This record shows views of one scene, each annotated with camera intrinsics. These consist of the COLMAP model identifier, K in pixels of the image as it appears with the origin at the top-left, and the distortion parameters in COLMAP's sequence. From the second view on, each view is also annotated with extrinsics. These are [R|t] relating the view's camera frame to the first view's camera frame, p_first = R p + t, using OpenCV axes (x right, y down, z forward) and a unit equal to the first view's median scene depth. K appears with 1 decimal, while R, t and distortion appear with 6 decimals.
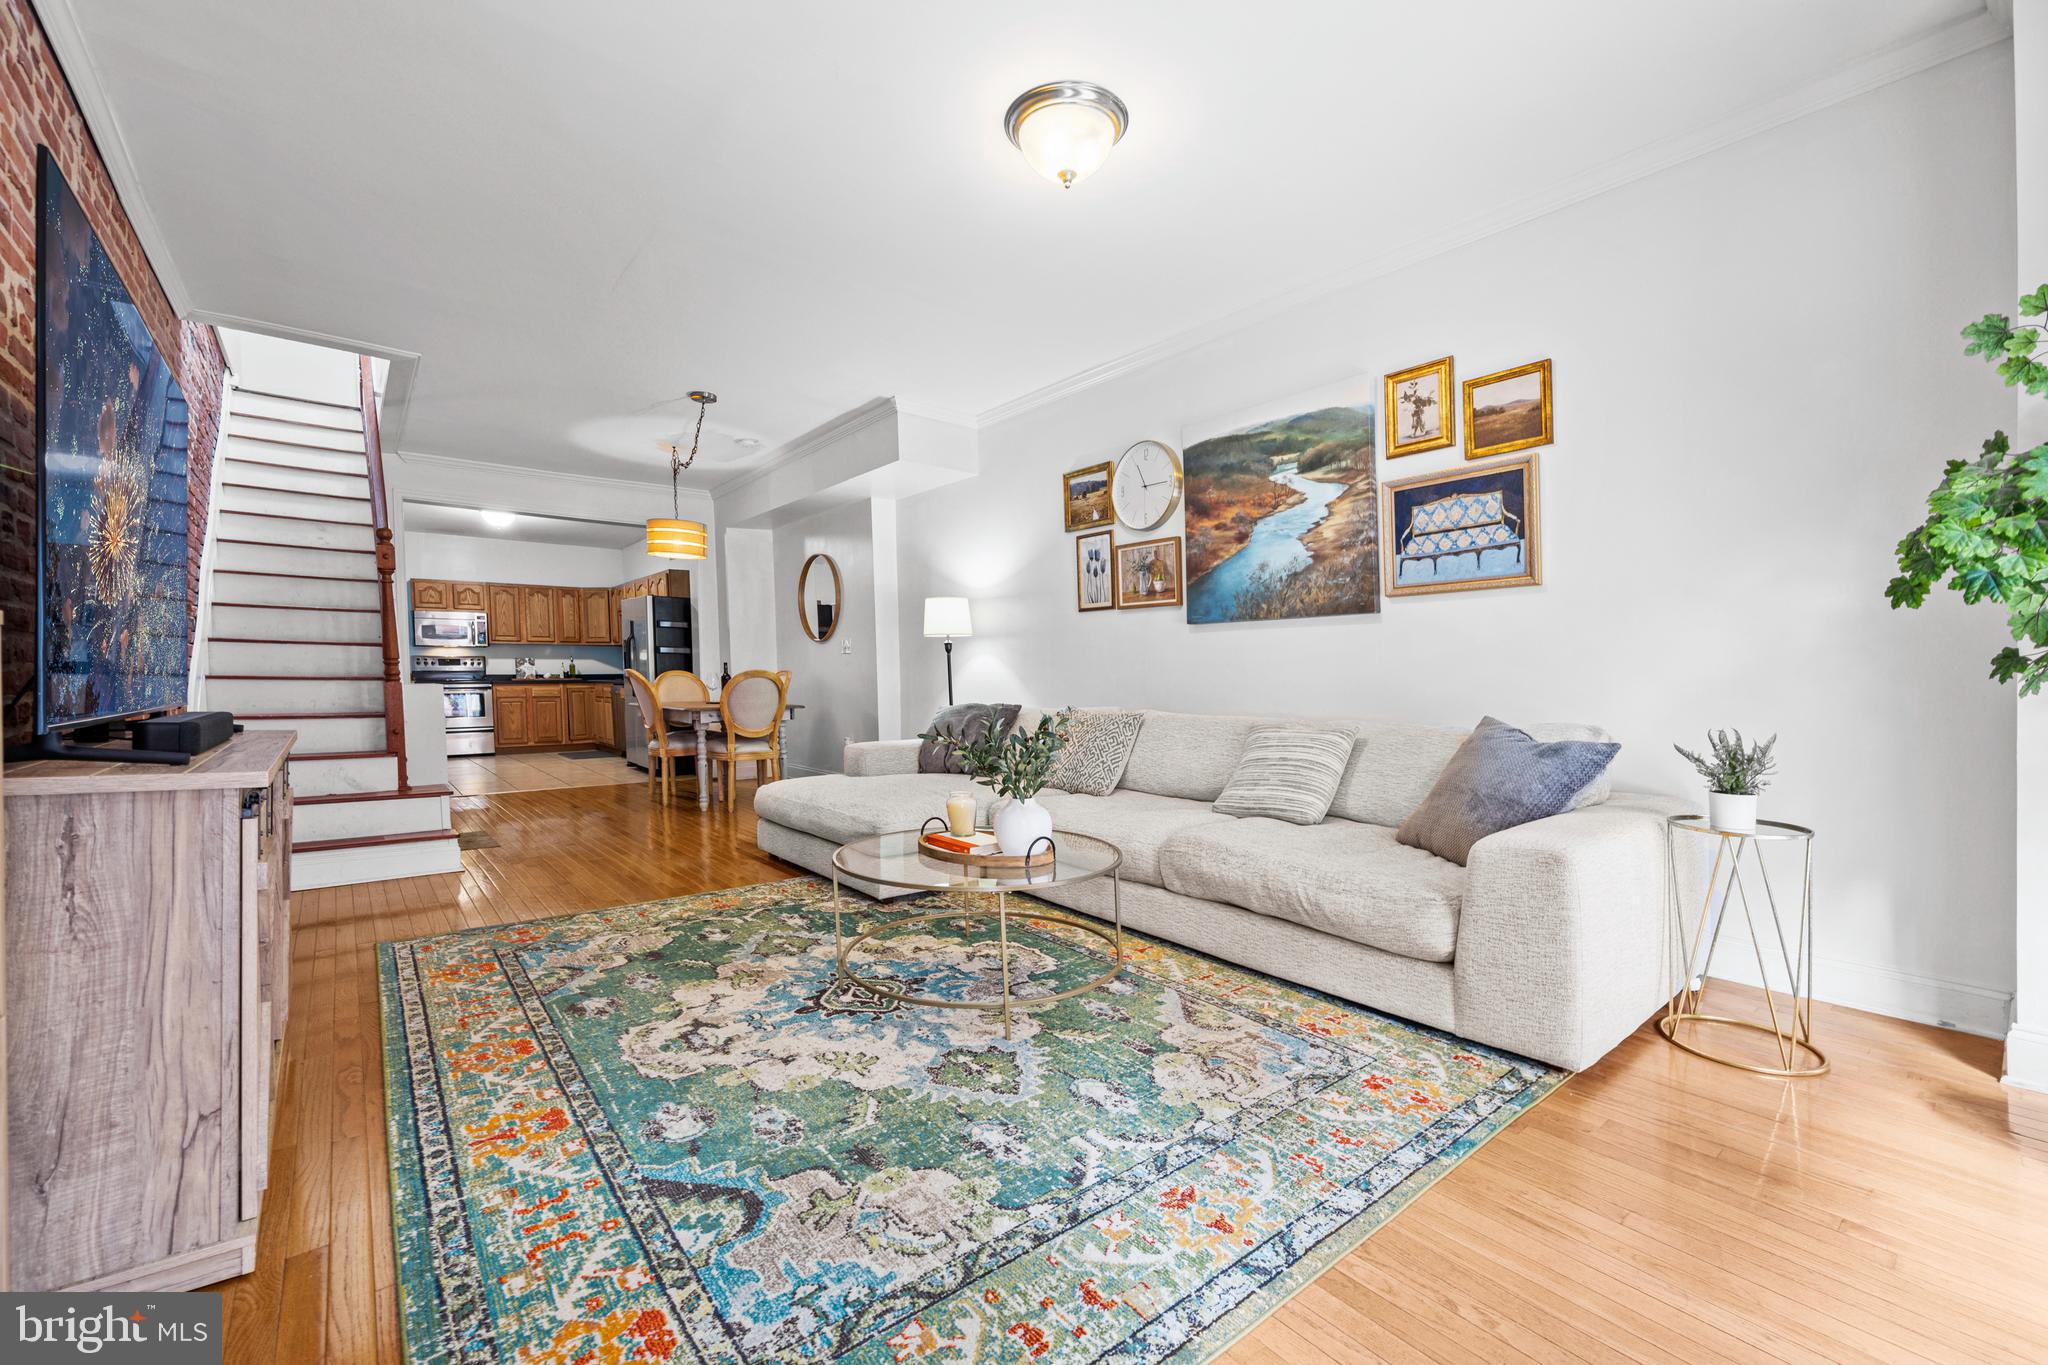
lens RADIAL K [[832.5, 0, 1026.3], [0, 832.5, 733.9], [0, 0, 1]] dist [-0.000781, -0.000057]
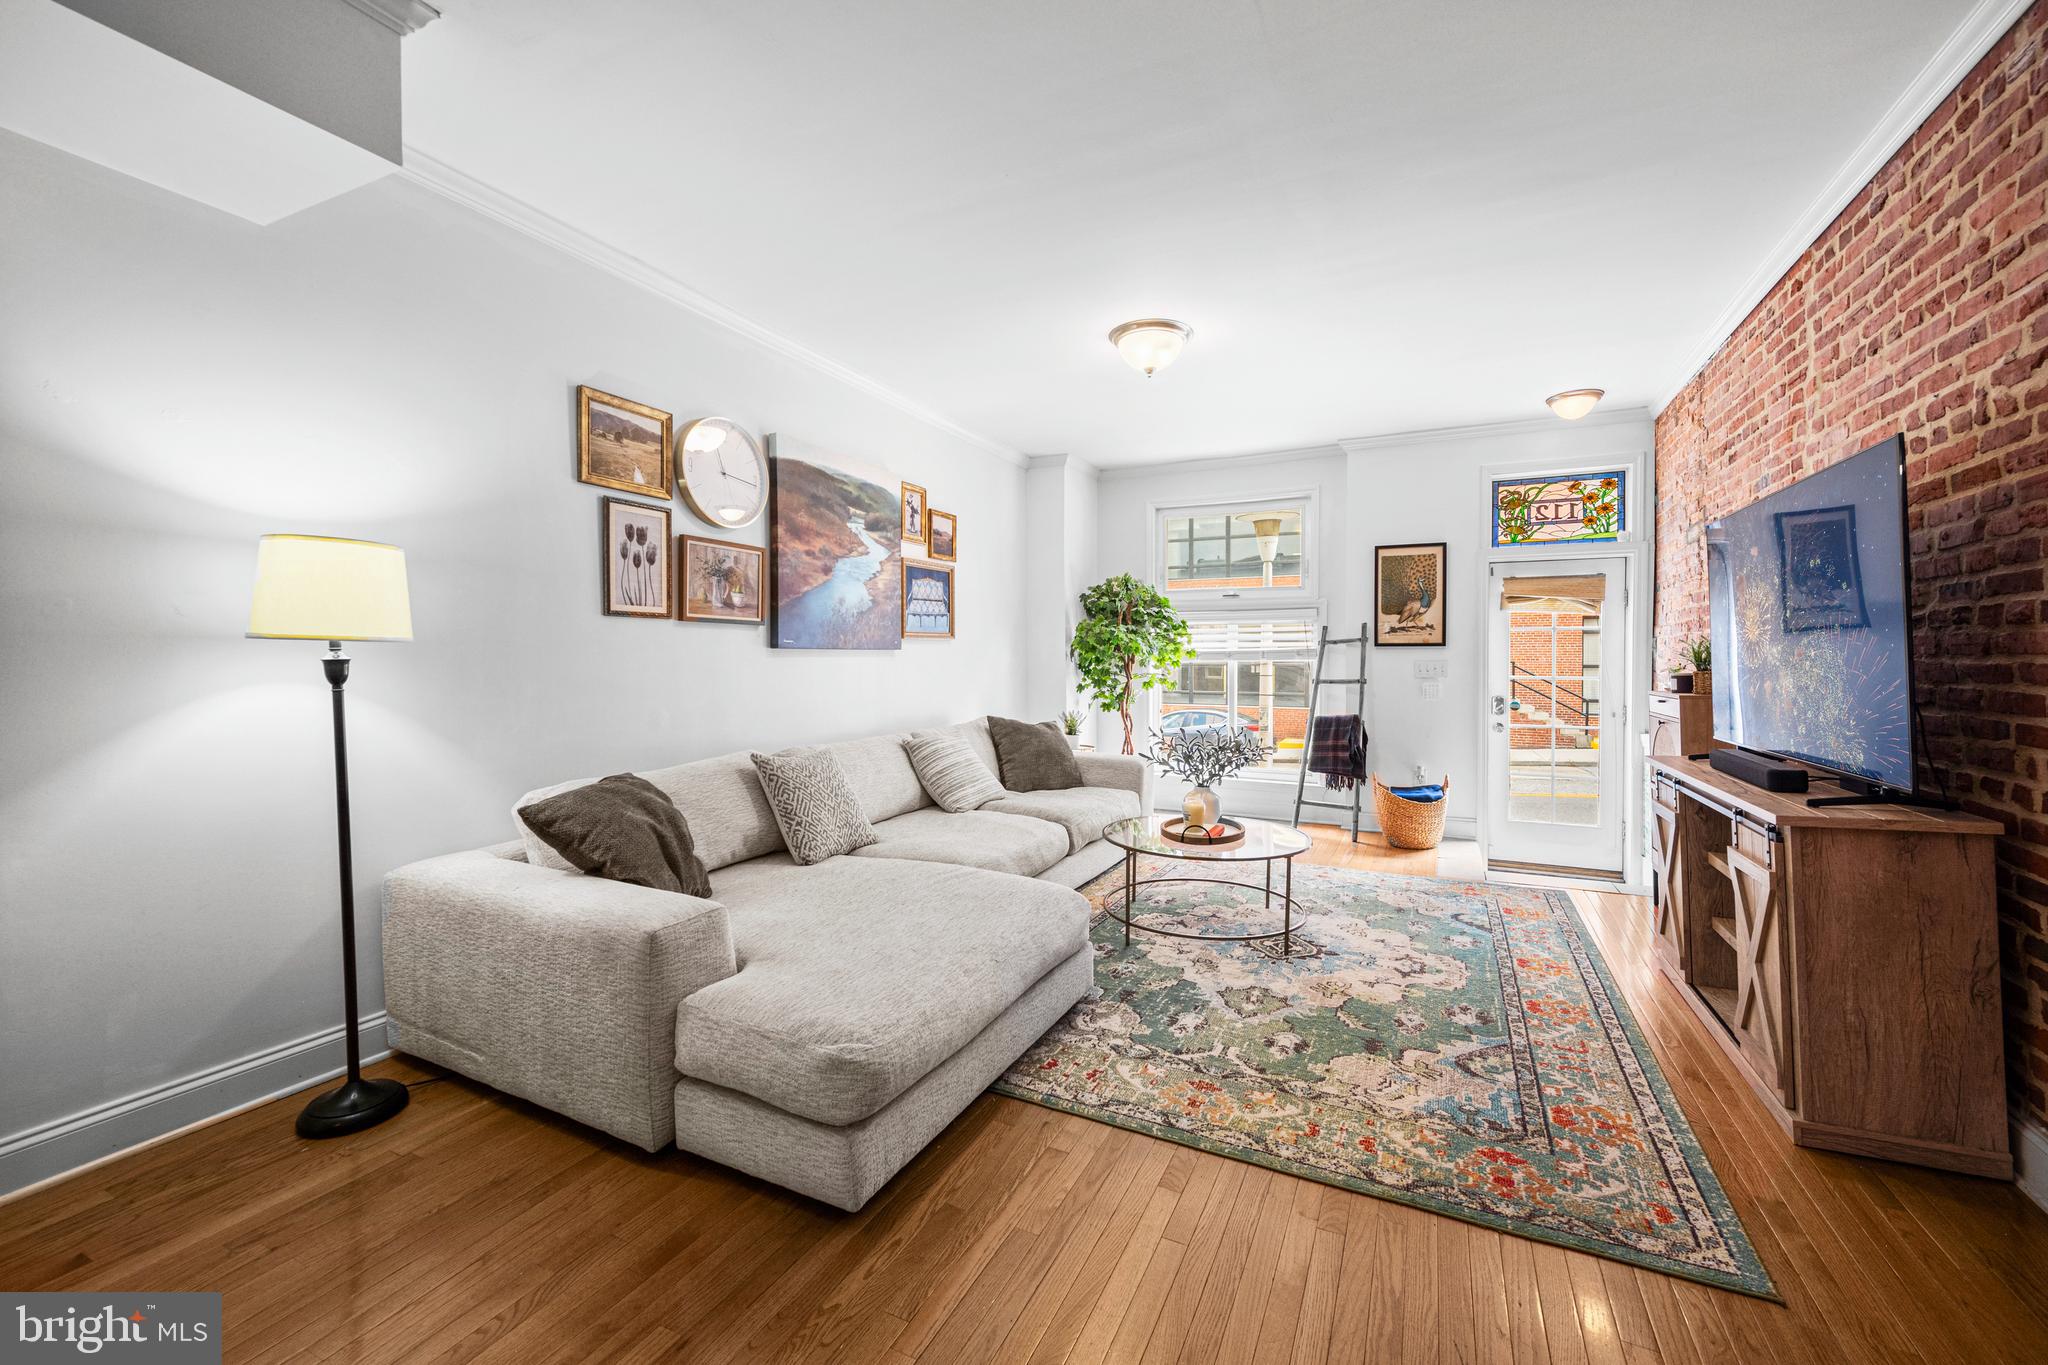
lens RADIAL K [[815.5, 0, 1026.5], [0, 815.5, 647.3], [0, 0, 1]] dist [-0.000283, 0.000550]
pose [[-0.407547, 0.008427, 0.913145, -0.973075], [0.059823, 0.998056, 0.017489, -0.174252], [-0.911222, 0.061755, -0.407259, 1.480454]]
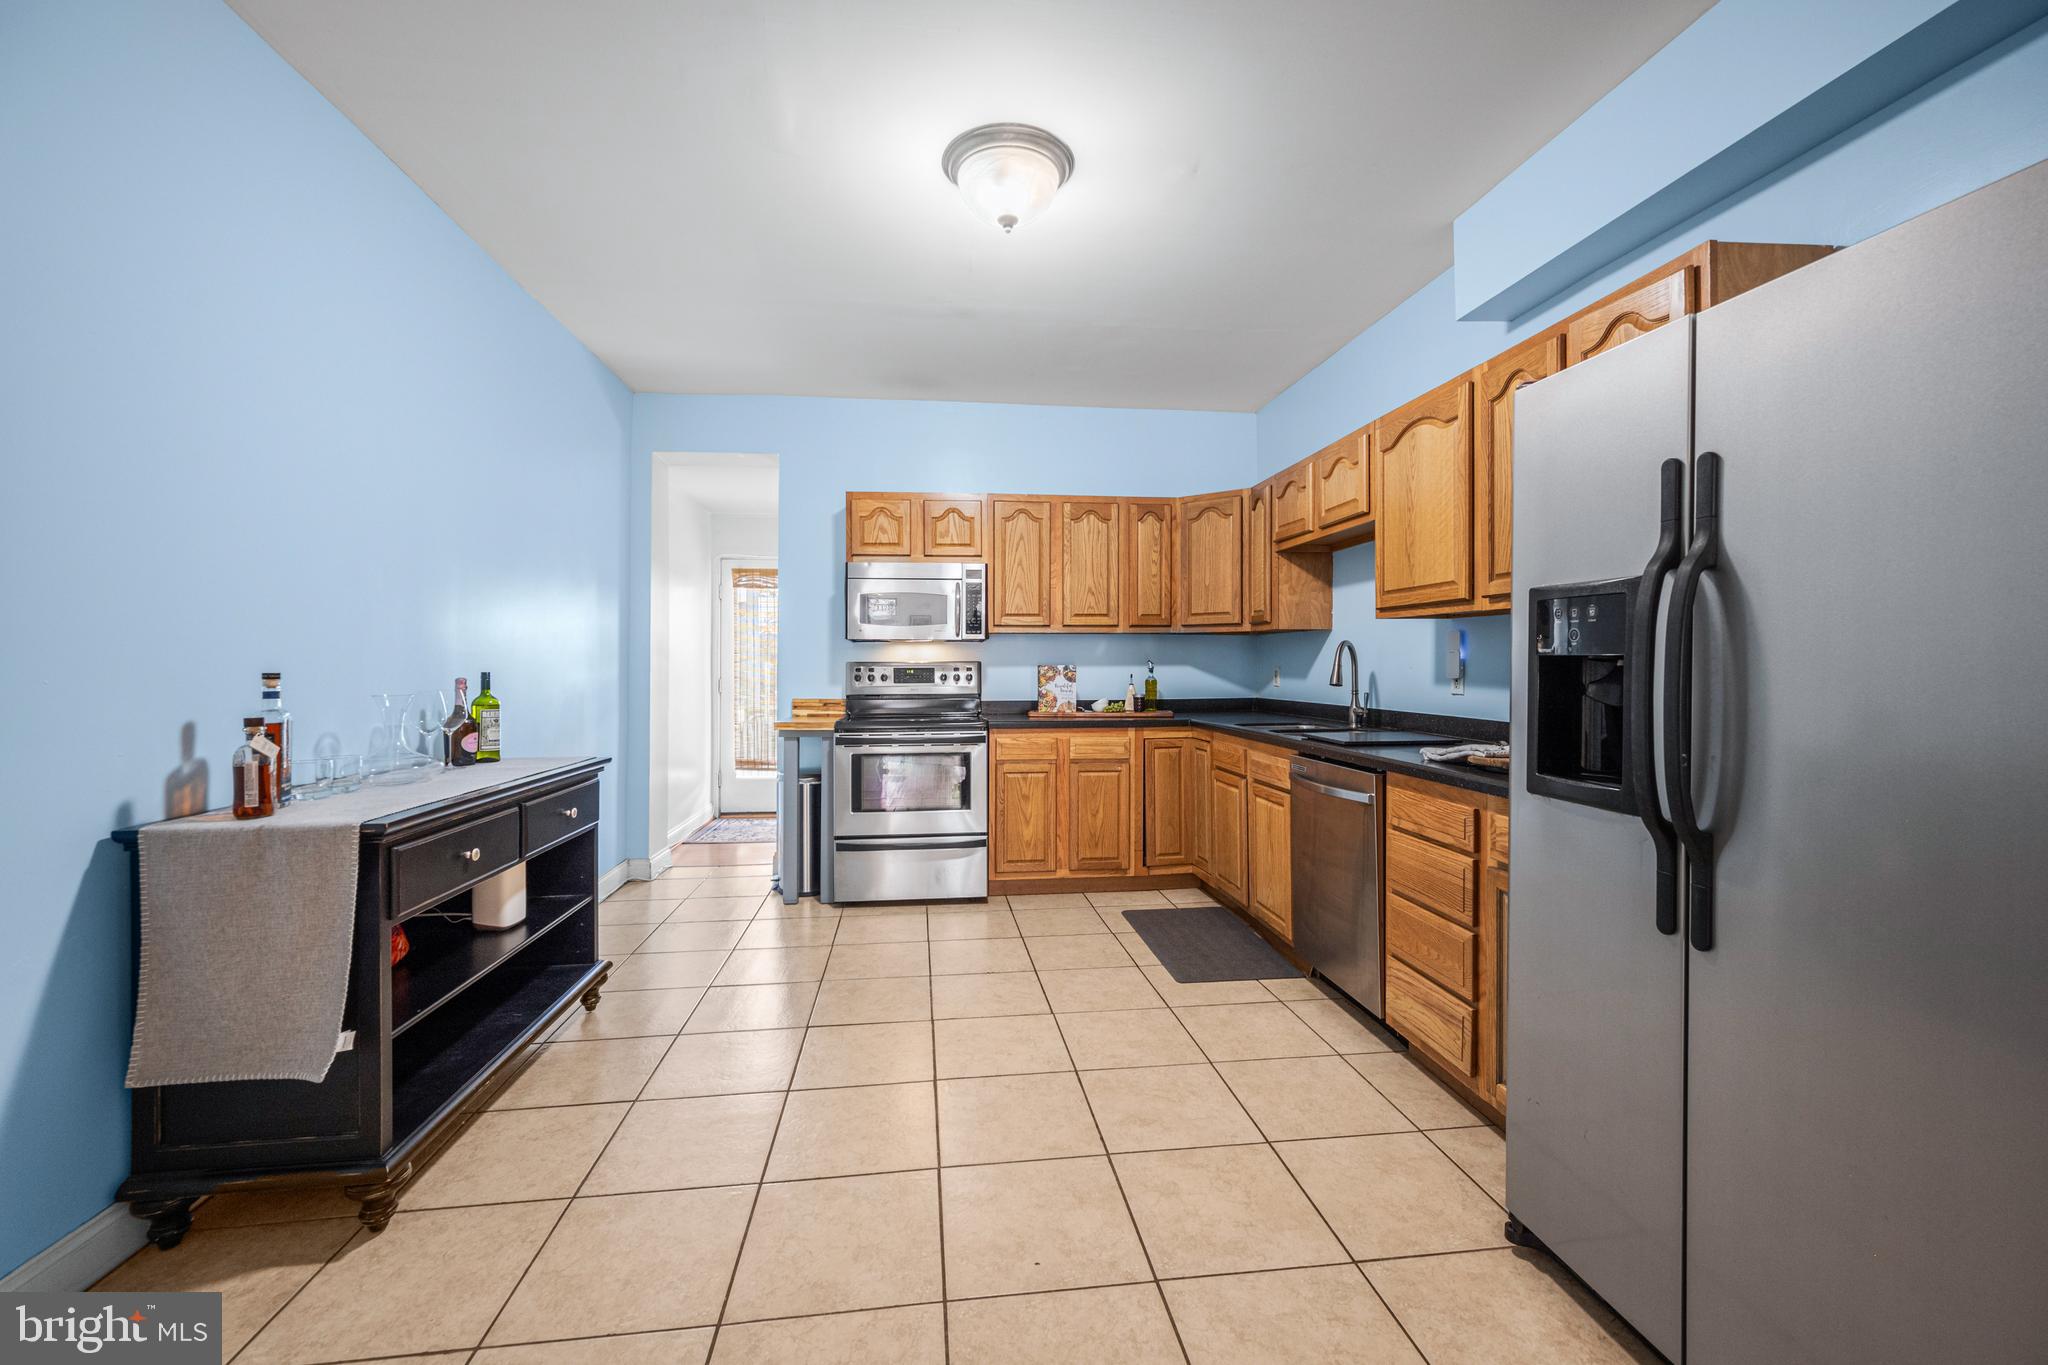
lens RADIAL K [[827.8, 0, 1020.7], [0, 827.8, 666.8], [0, 0, 1]] dist [-0.000216, -0.000041]
pose [[0.840638, 0.000560, -0.541597, -1.252341], [-0.036922, 0.997732, -0.056278, -0.211395], [0.540337, 0.067306, 0.838753, 2.045529]]
